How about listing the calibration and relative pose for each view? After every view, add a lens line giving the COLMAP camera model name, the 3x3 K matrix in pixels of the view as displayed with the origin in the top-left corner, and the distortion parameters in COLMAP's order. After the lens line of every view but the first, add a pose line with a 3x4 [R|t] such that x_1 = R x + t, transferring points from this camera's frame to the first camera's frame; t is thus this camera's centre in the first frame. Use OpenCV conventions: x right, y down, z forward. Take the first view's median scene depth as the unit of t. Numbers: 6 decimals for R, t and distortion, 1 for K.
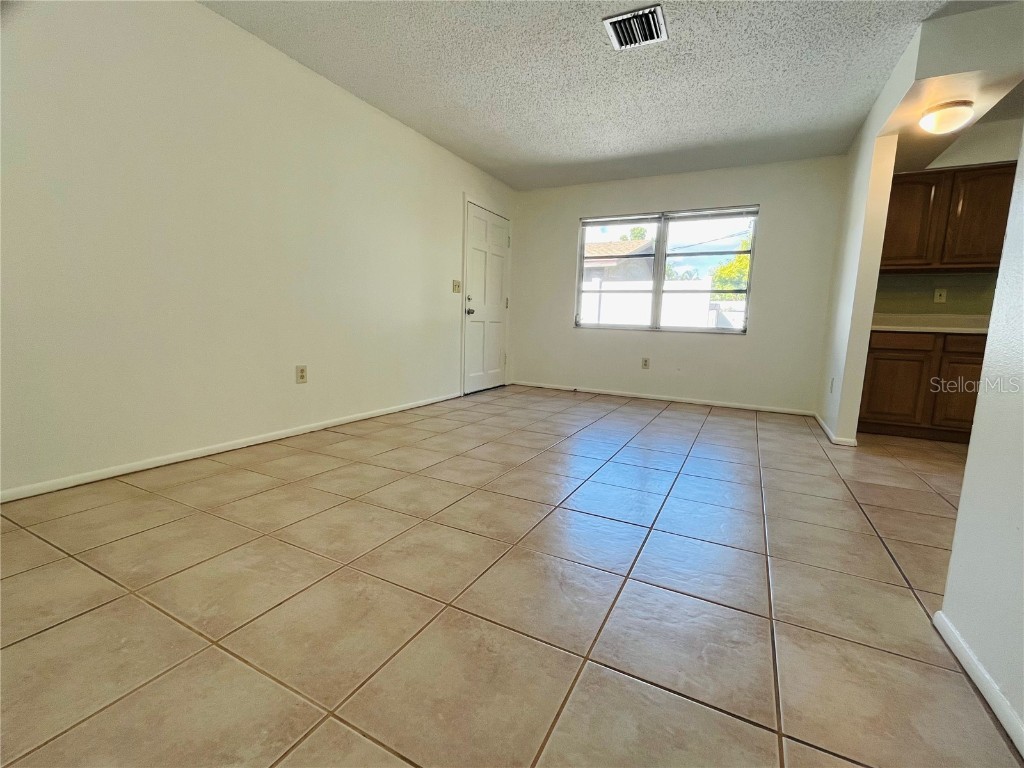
lens RADIAL K [[448.3, 0, 511.0], [0, 448.3, 384.9], [0, 0, 1]] dist [-0.006823, 0.001074]
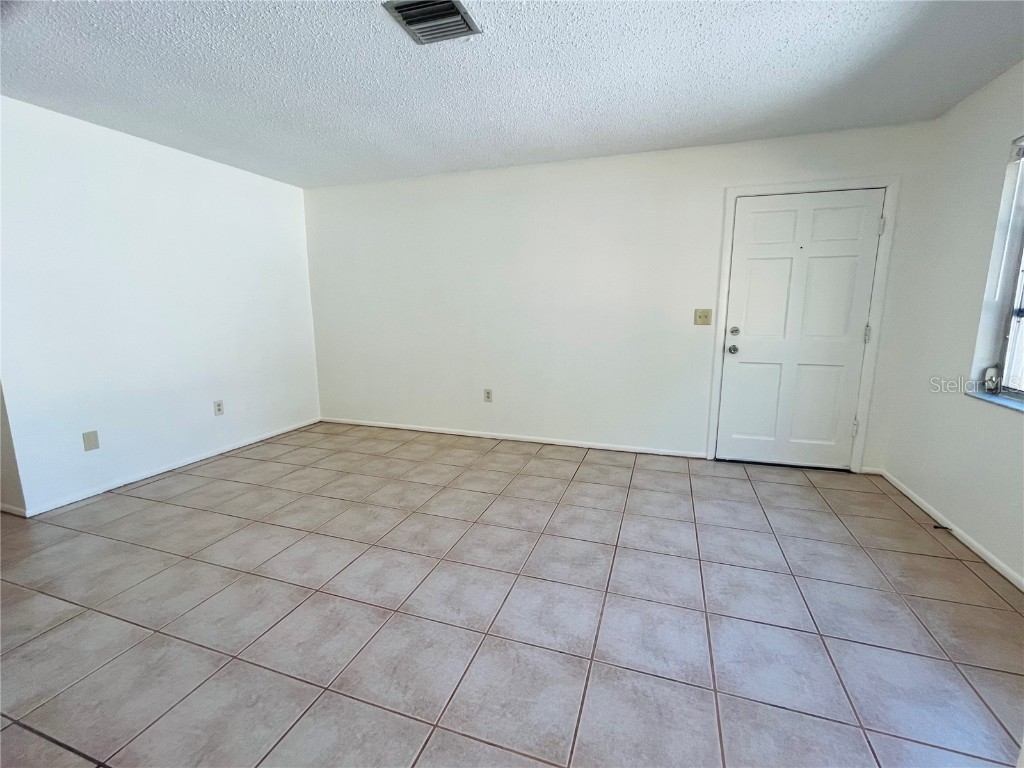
lens RADIAL K [[448.3, 0, 517.1], [0, 448.3, 384.1], [0, 0, 1]] dist [-0.006823, 0.001074]
pose [[0.155927, 0.141961, -0.977514, 1.070413], [-0.127676, 0.984213, 0.122568, -0.287733], [0.979482, 0.105693, 0.171590, 1.024443]]
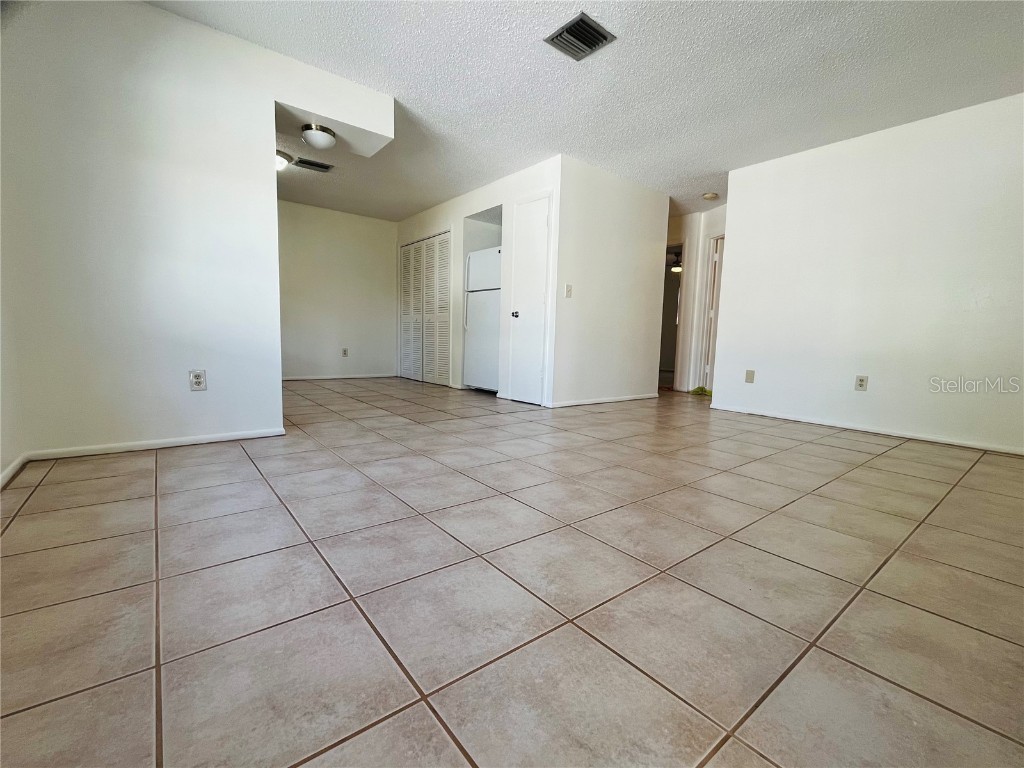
lens RADIAL K [[448.3, 0, 512.5], [0, 448.3, 385.9], [0, 0, 1]] dist [-0.006823, 0.001074]
pose [[-0.911601, -0.103228, 0.397904, -0.085179], [-0.001769, 0.968933, 0.247317, -0.251213], [-0.411073, 0.224751, -0.883463, 2.089530]]
